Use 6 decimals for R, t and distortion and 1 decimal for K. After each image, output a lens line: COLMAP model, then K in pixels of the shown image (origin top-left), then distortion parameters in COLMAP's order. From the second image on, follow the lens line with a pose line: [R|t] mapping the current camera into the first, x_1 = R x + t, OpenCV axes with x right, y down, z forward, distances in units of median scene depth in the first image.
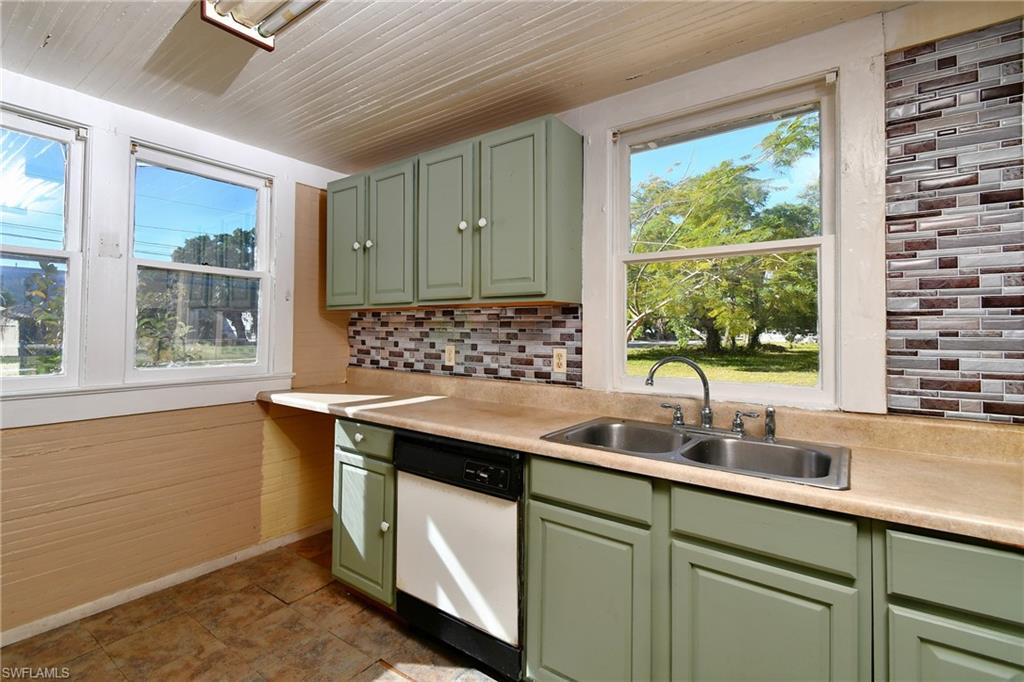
lens RADIAL K [[470.6, 0, 523.6], [0, 470.6, 319.9], [0, 0, 1]] dist [0.005095, -0.003605]
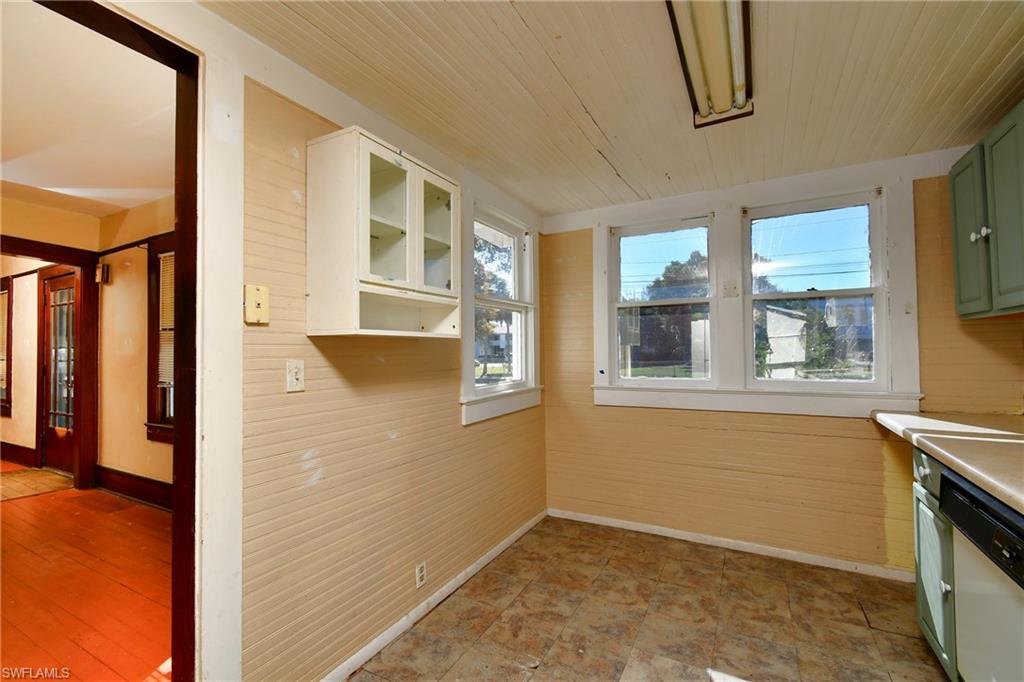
lens RADIAL K [[470.6, 0, 508.4], [0, 470.6, 340.5], [0, 0, 1]] dist [0.005095, -0.003605]
pose [[0.122062, -0.030538, -0.992053, 0.401070], [0.037210, 0.998965, -0.026172, 0.007814], [0.991825, -0.033719, 0.123072, 0.159669]]
